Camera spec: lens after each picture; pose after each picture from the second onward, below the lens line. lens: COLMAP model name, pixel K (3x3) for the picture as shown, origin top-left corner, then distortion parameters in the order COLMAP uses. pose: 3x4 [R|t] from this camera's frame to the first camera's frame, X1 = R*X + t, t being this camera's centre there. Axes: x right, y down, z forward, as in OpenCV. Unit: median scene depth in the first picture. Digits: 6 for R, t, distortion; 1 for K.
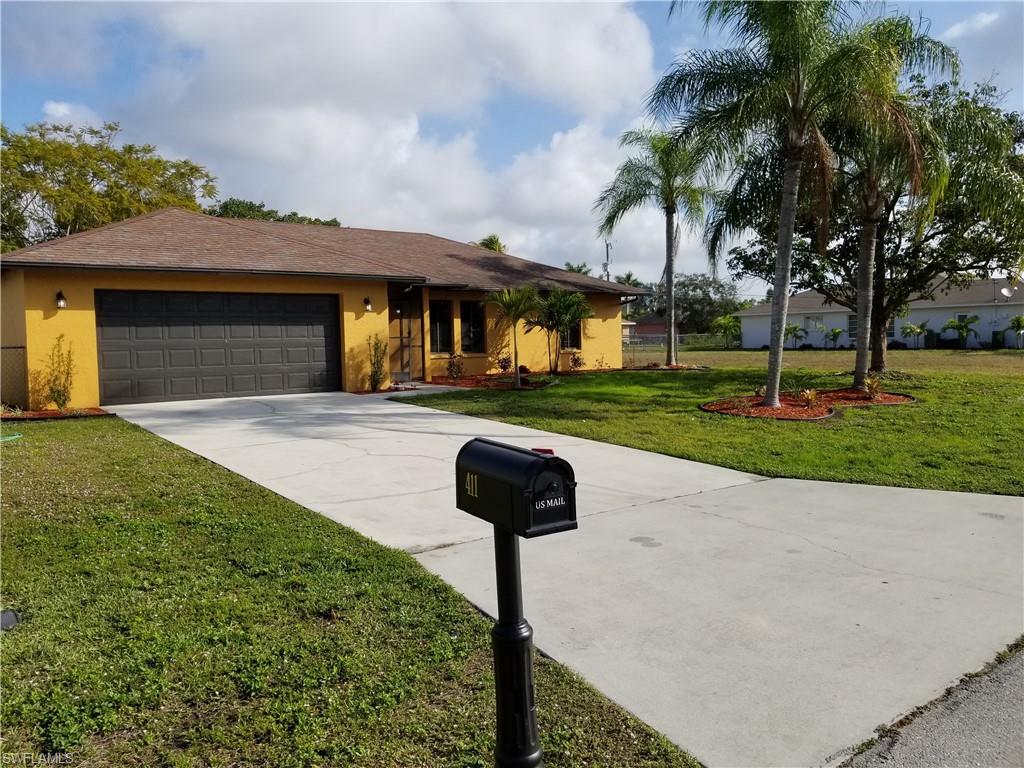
lens RADIAL K [[811.3, 0, 518.8], [0, 811.3, 380.4], [0, 0, 1]] dist [0.064334, -0.106173]
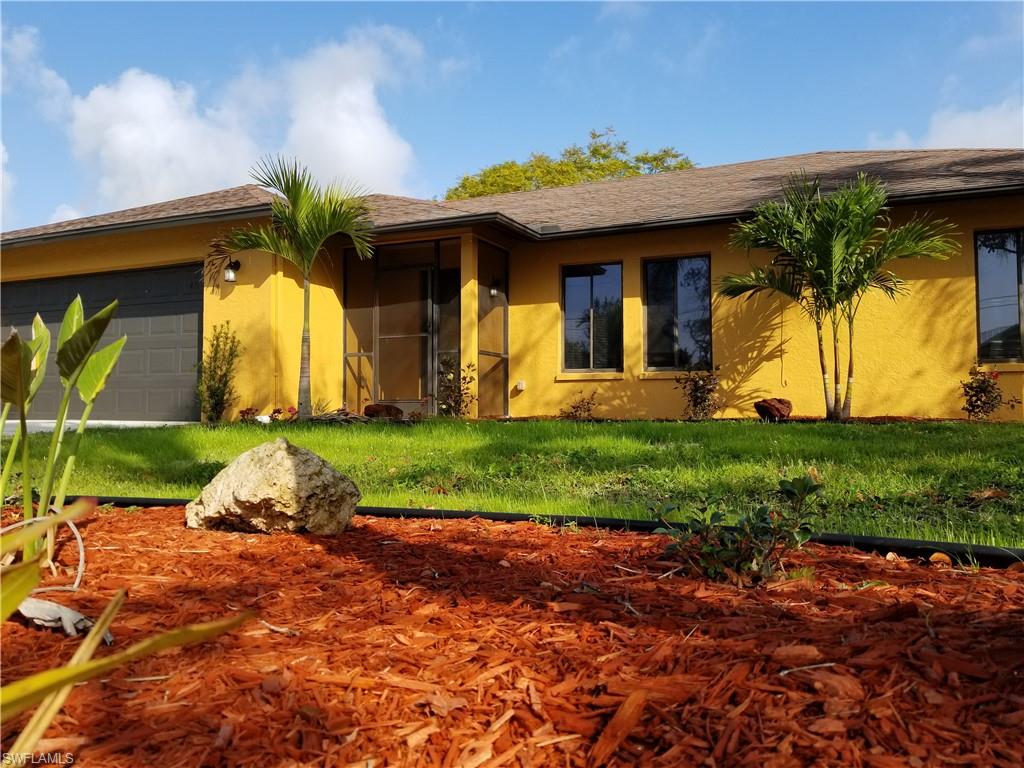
lens RADIAL K [[811.3, 0, 506.1], [0, 811.3, 389.3], [0, 0, 1]] dist [0.064334, -0.106173]
pose [[0.436502, -0.008641, -0.899662, 0.405259], [-0.055553, 0.997787, -0.036536, -0.001597], [0.897986, 0.065927, 0.435056, 0.939905]]
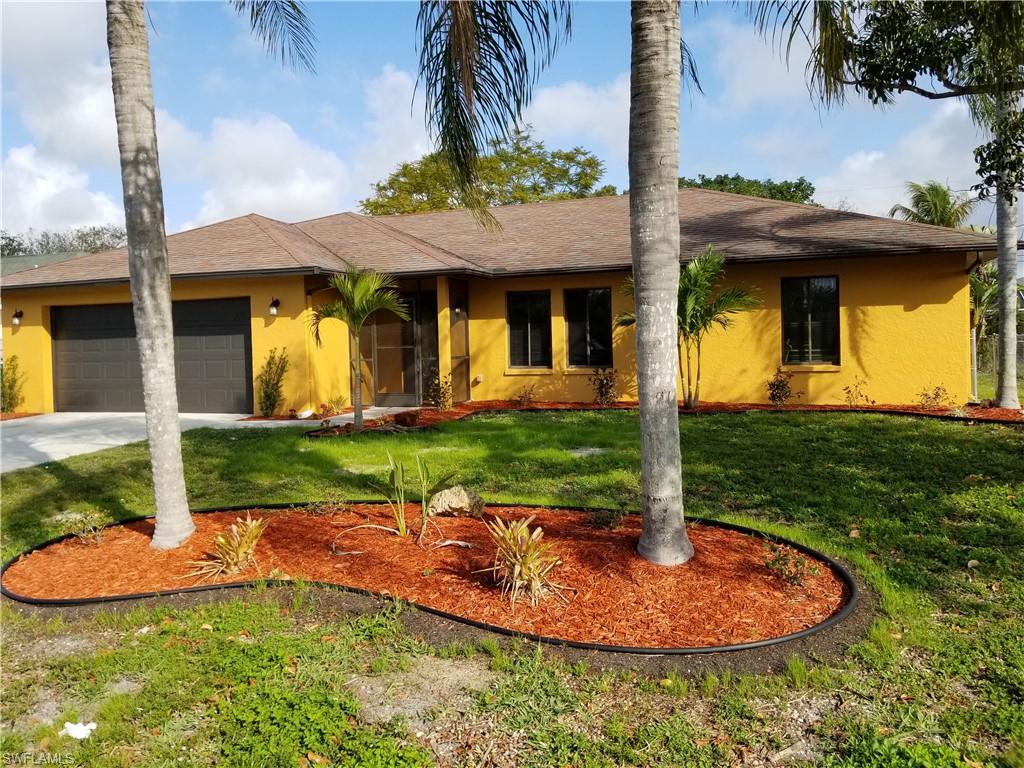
lens RADIAL K [[811.3, 0, 506.8], [0, 811.3, 372.7], [0, 0, 1]] dist [0.064334, -0.106173]
pose [[0.530189, 0.039862, -0.846942, 0.602888], [-0.031923, 0.999124, 0.027040, -0.059329], [0.847278, 0.012700, 0.530997, 0.782628]]
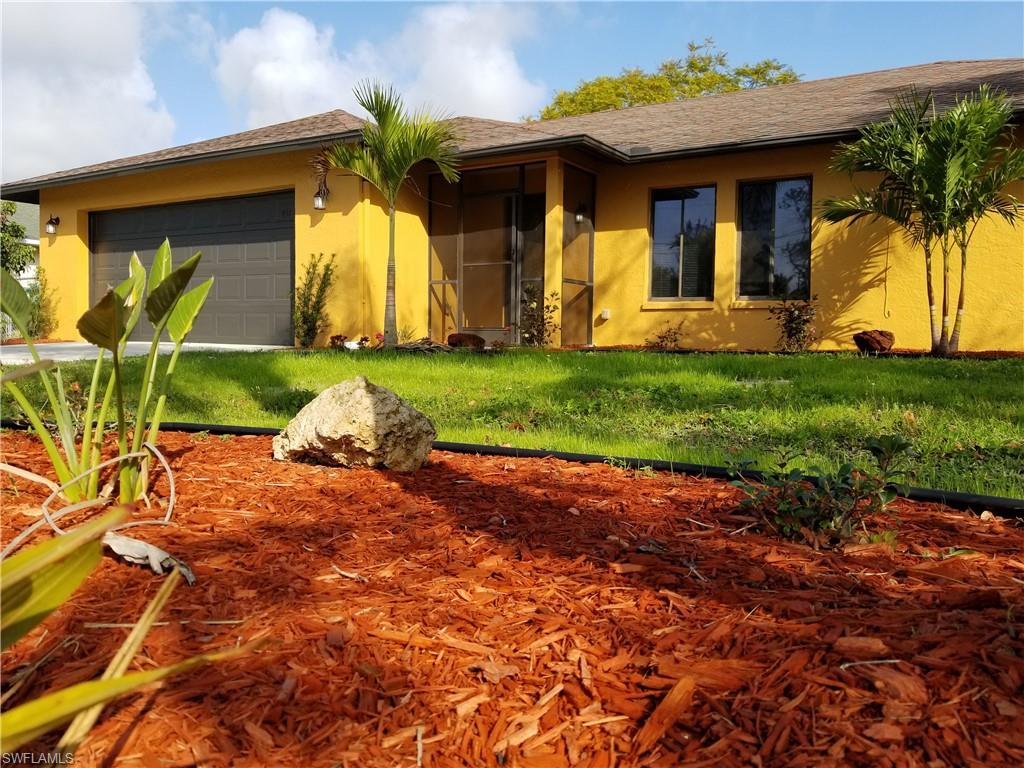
lens RADIAL K [[811.3, 0, 497.5], [0, 811.3, 383.4], [0, 0, 1]] dist [0.064334, -0.106173]
pose [[0.329617, 0.075011, -0.941130, 0.404916], [-0.068623, 0.996106, 0.055359, -0.004208], [0.941618, 0.046336, 0.333481, 0.941584]]
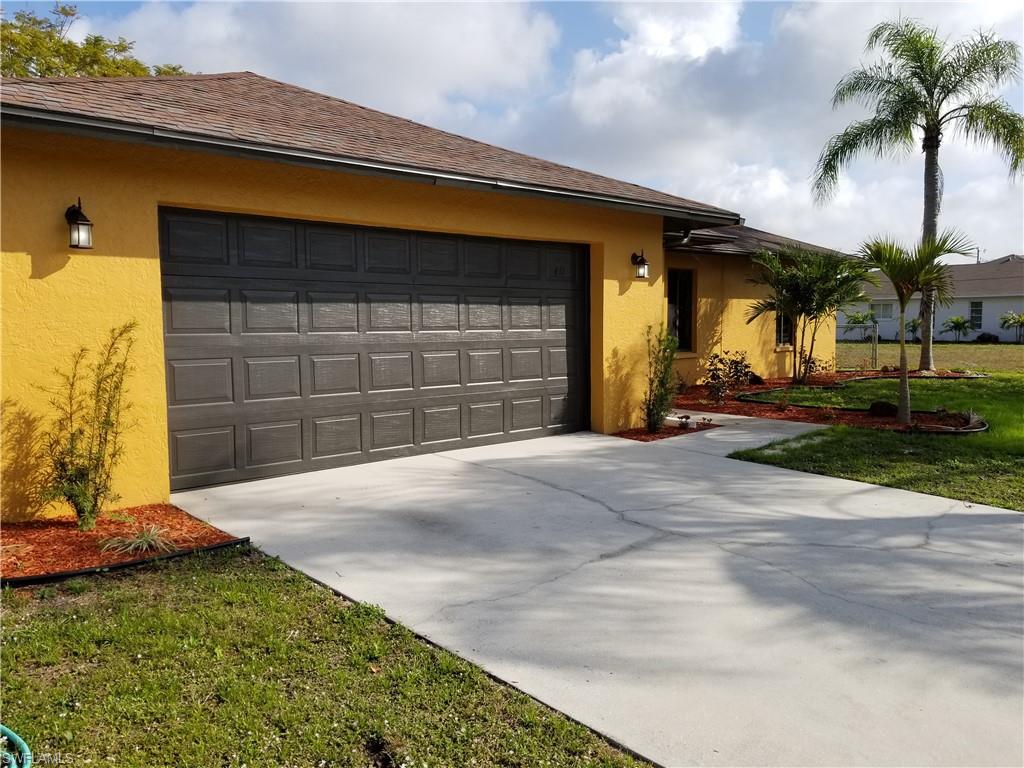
lens RADIAL K [[811.3, 0, 505.2], [0, 811.3, 385.2], [0, 0, 1]] dist [0.064334, -0.106173]
pose [[0.996995, 0.004826, 0.077311, -0.315556], [-0.006604, 0.999719, 0.022761, -0.028154], [-0.077179, -0.023204, 0.996747, 0.488390]]
